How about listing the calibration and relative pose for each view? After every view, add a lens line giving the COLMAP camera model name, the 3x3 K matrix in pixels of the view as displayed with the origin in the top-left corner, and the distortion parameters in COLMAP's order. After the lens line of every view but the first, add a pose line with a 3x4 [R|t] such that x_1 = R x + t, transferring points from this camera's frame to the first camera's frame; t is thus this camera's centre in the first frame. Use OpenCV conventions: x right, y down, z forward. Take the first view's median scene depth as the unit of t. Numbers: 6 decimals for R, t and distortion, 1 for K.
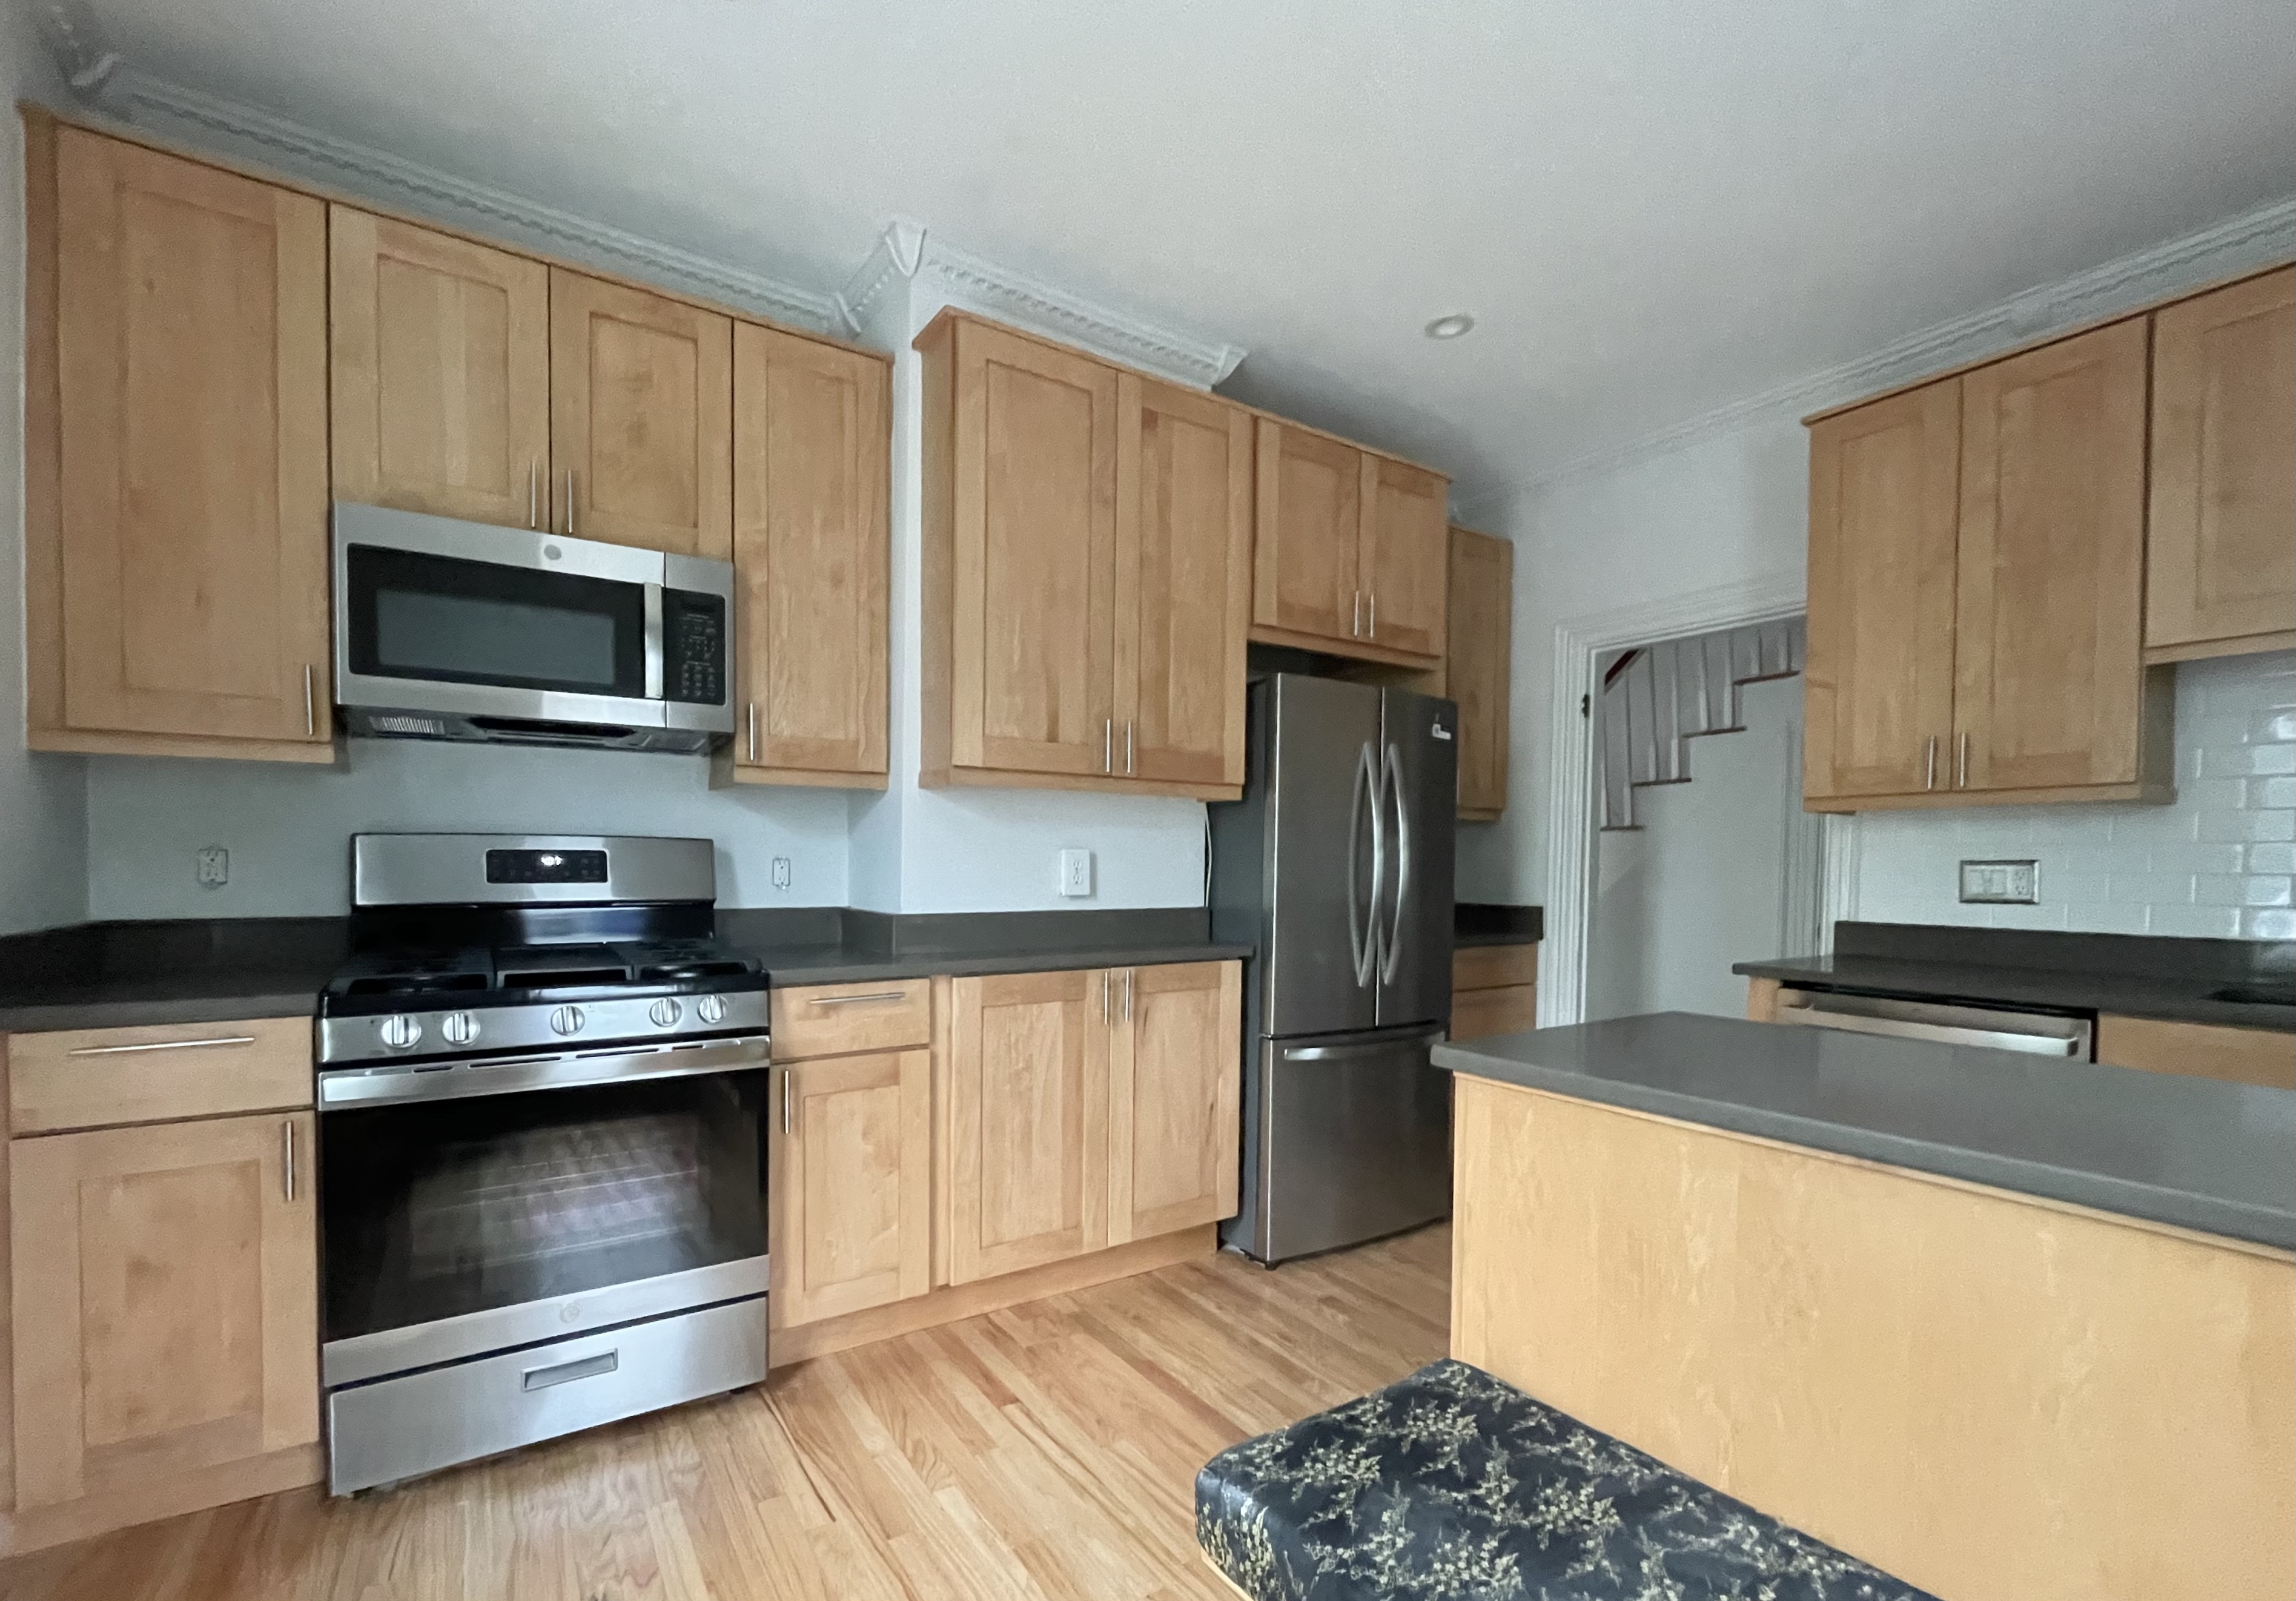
lens RADIAL K [[1017.6, 0, 1143.1], [0, 1017.6, 894.7], [0, 0, 1]] dist [0.000729, 0.000036]
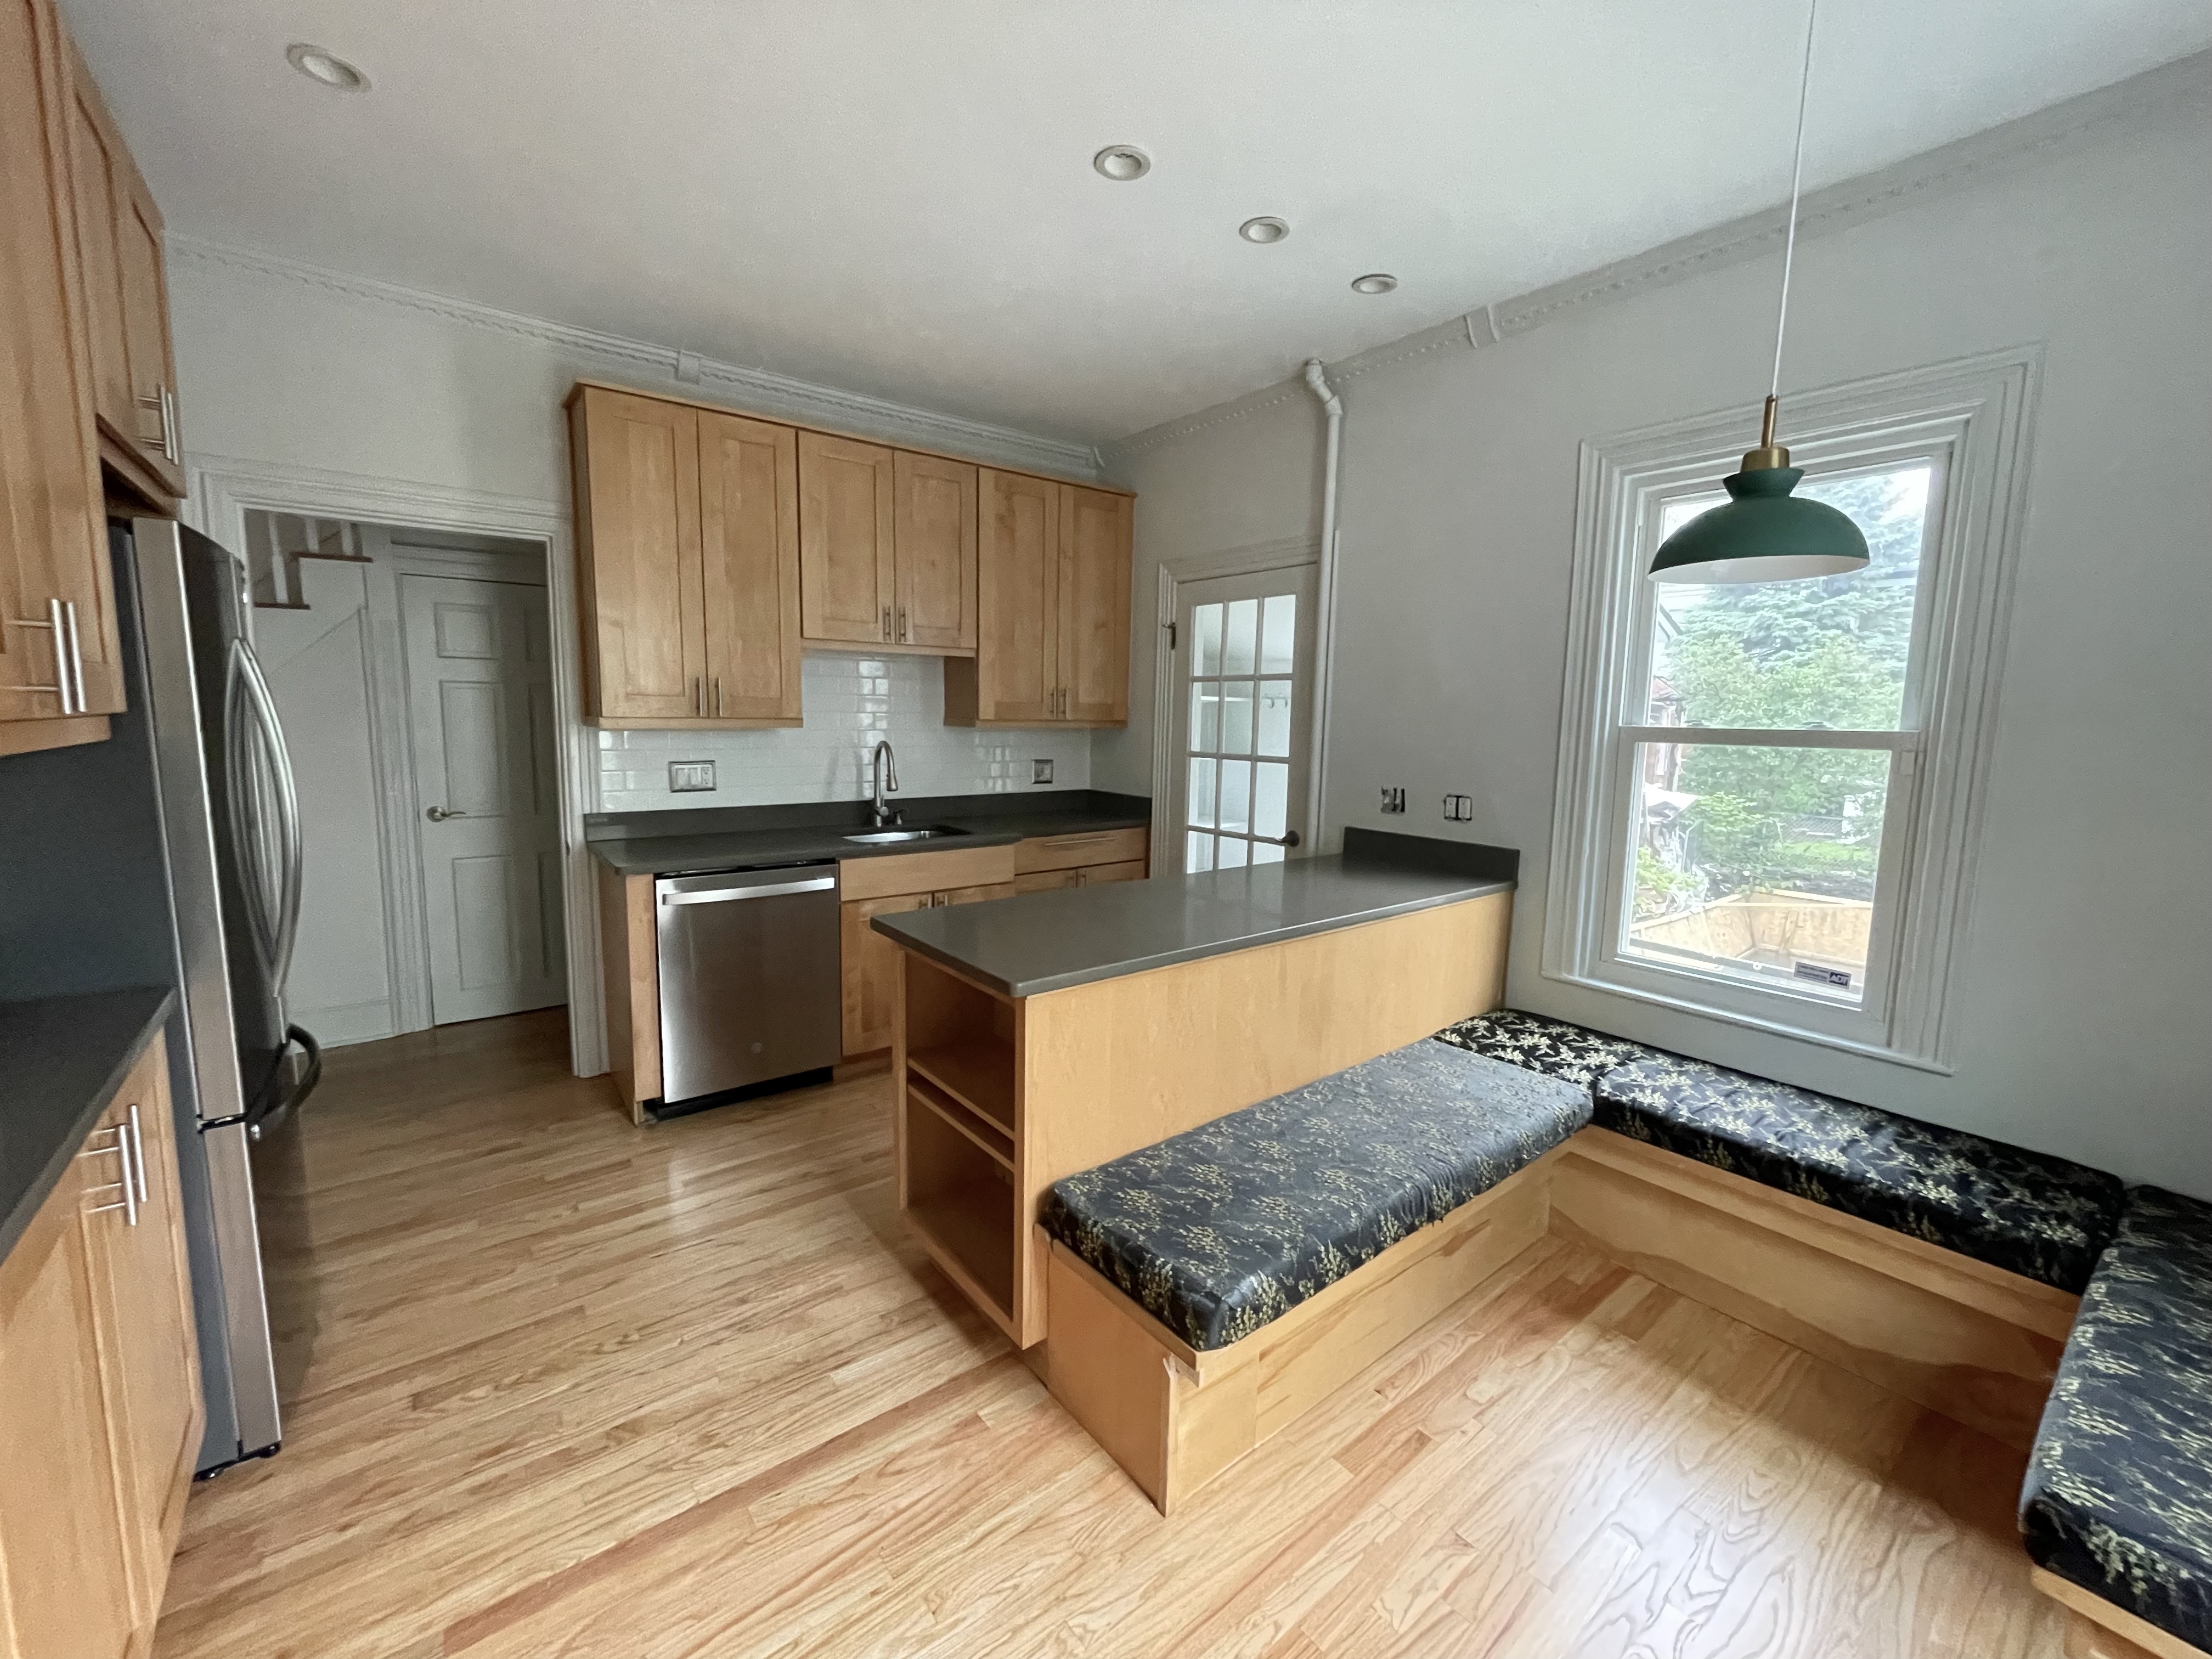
lens RADIAL K [[886.2, 0, 1106.0], [0, 886.2, 829.5], [0, 0, 1]] dist [0.001705, 0.000095]
pose [[-0.081925, -0.148167, 0.985563, -0.500564], [0.007060, 0.988776, 0.149237, -0.134151], [-0.996614, 0.019184, -0.079959, 0.583160]]
